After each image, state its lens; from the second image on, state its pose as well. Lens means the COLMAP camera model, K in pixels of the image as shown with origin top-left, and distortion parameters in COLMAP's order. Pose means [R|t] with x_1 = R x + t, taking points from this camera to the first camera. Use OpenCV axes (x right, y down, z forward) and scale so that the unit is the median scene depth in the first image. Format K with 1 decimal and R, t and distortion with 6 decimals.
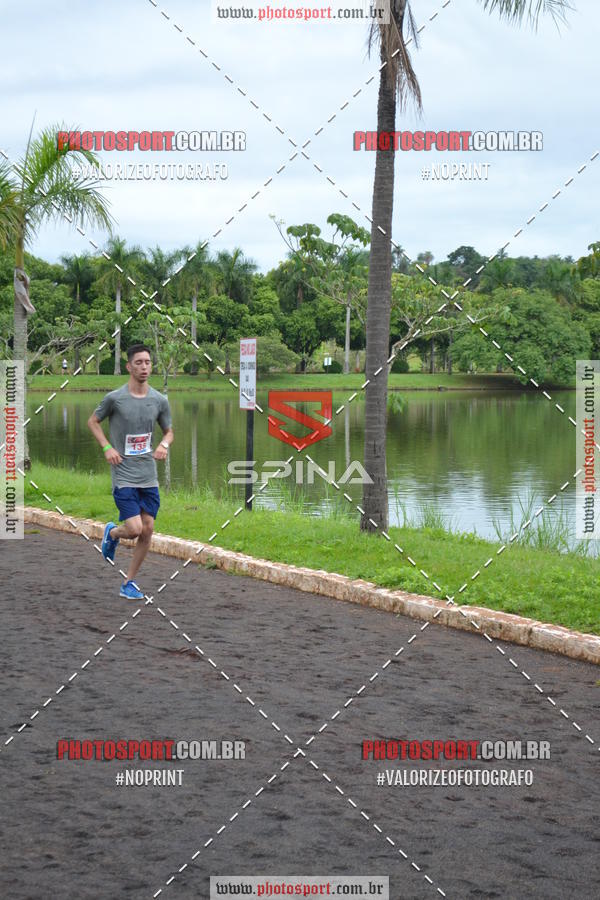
lens RADIAL K [[2075.2, 0, 302.8], [0, 2075.2, 467.0], [0, 0, 1]] dist [0.042361, 0.000000]
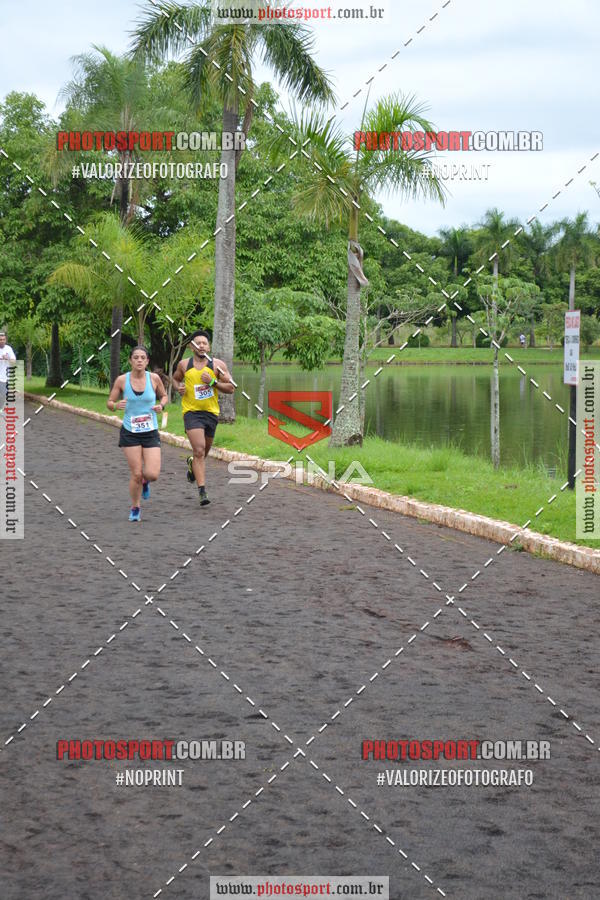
lens RADIAL K [[2075.2, 0, 306.9], [0, 2075.2, 465.1], [0, 0, 1]] dist [0.042361, 0.000000]
pose [[0.983474, 0.012474, -0.180618, 0.036308], [-0.010297, 0.999863, 0.012983, -0.002344], [0.180756, -0.010909, 0.983468, 0.041816]]
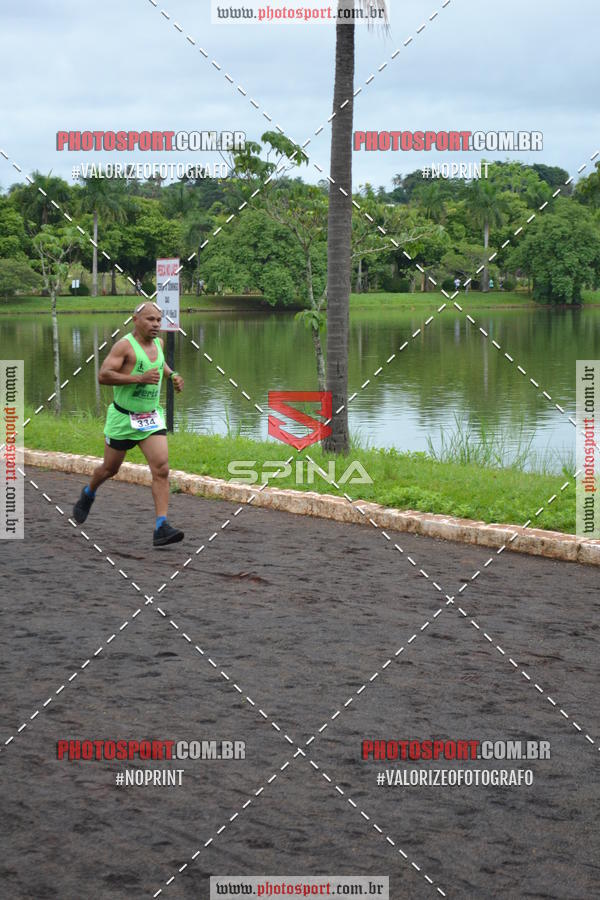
lens RADIAL K [[2075.2, 0, 294.3], [0, 2075.2, 470.1], [0, 0, 1]] dist [0.042361, 0.000000]
pose [[0.991898, -0.018683, 0.125656, -0.122935], [0.013793, 0.999117, 0.039679, -0.000189], [-0.126287, -0.037625, 0.991280, 0.016722]]
